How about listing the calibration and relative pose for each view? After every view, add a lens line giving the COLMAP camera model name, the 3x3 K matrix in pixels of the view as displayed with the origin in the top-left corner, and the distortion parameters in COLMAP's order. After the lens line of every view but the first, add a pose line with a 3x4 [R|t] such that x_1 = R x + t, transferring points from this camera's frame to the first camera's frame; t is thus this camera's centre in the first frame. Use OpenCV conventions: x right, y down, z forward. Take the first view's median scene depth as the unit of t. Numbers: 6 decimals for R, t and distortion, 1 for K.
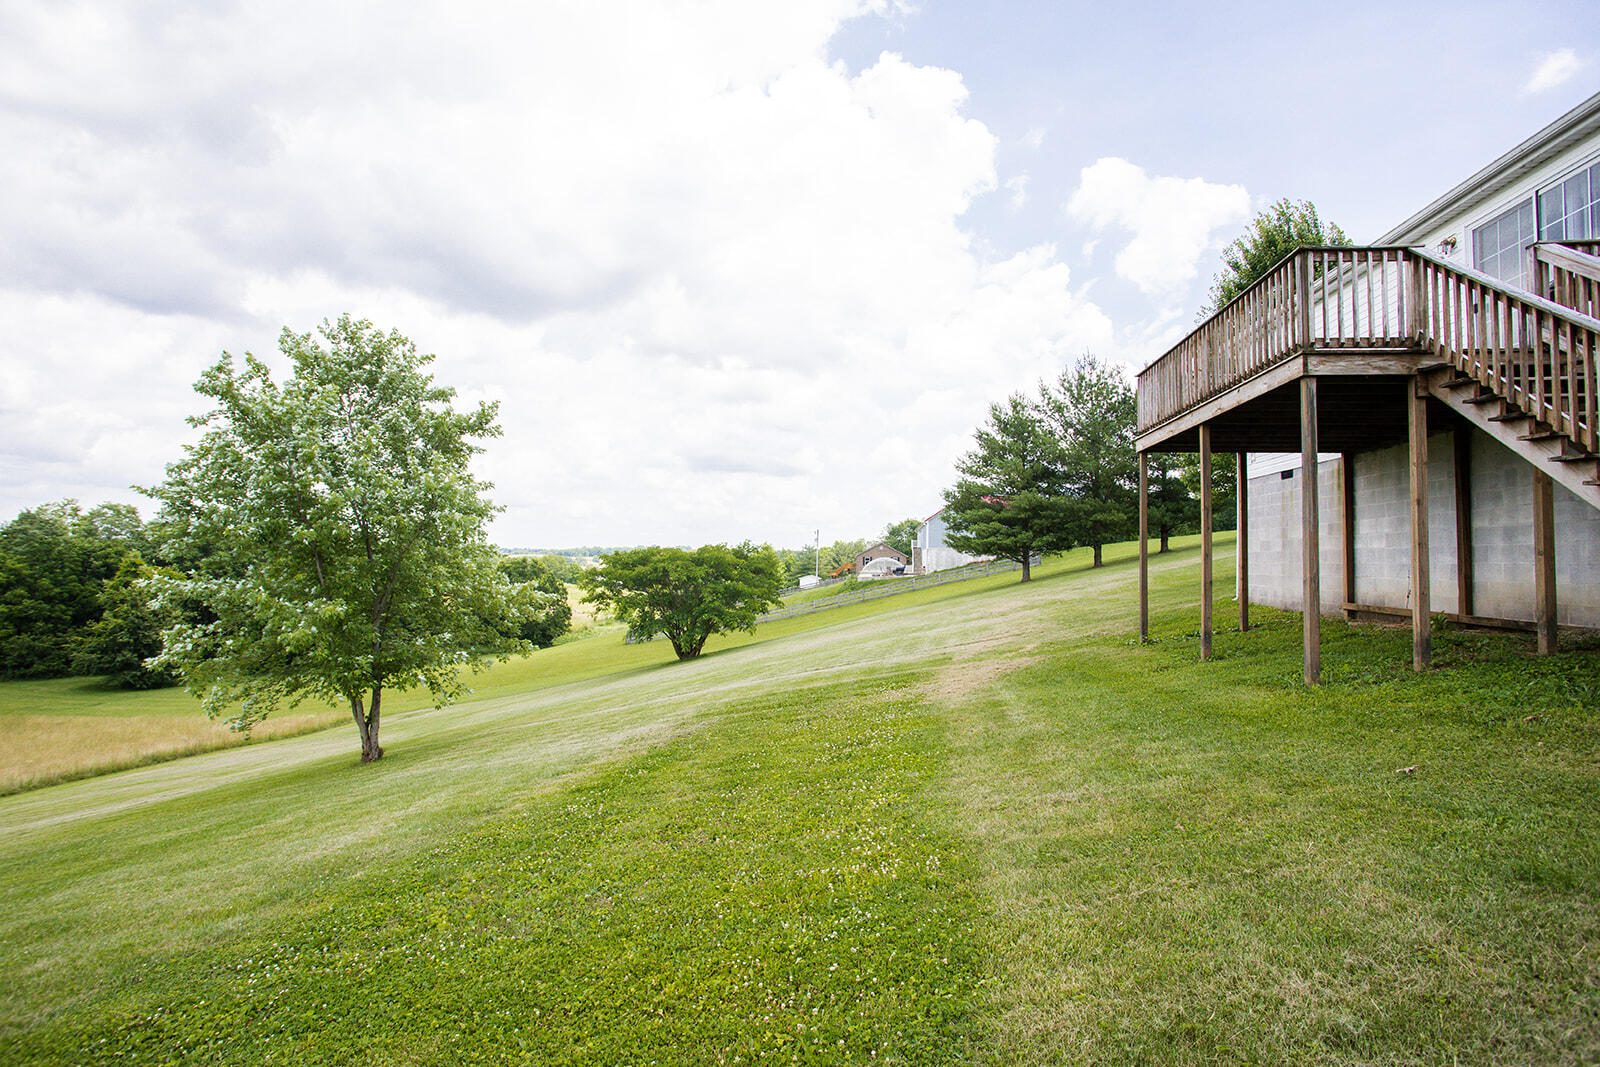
lens RADIAL K [[799.5, 0, 803.3], [0, 799.5, 606.2], [0, 0, 1]] dist [-0.001227, -0.000097]
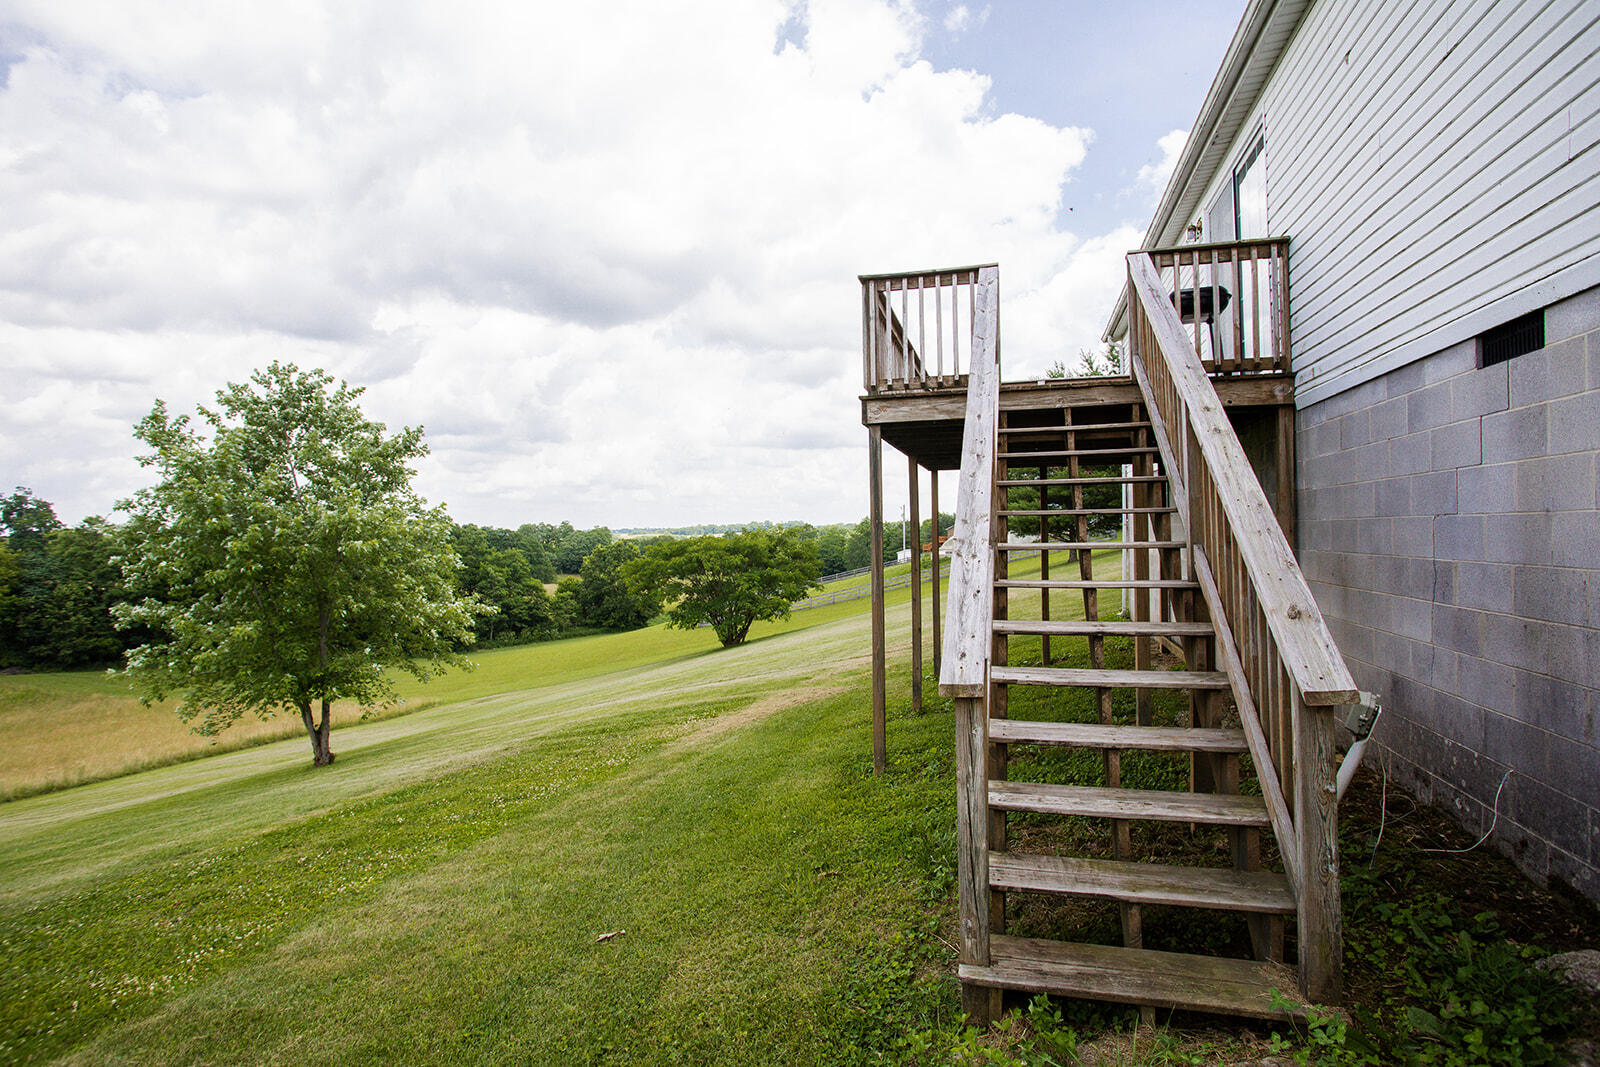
lens RADIAL K [[796.8, 0, 800.0], [0, 796.8, 533.5], [0, 0, 1]] dist [-0.024037, 0.000702]
pose [[0.987932, -0.030558, -0.151845, 0.109876], [0.022218, 0.998166, -0.056317, -0.019498], [0.153287, 0.052264, 0.986799, 0.021902]]
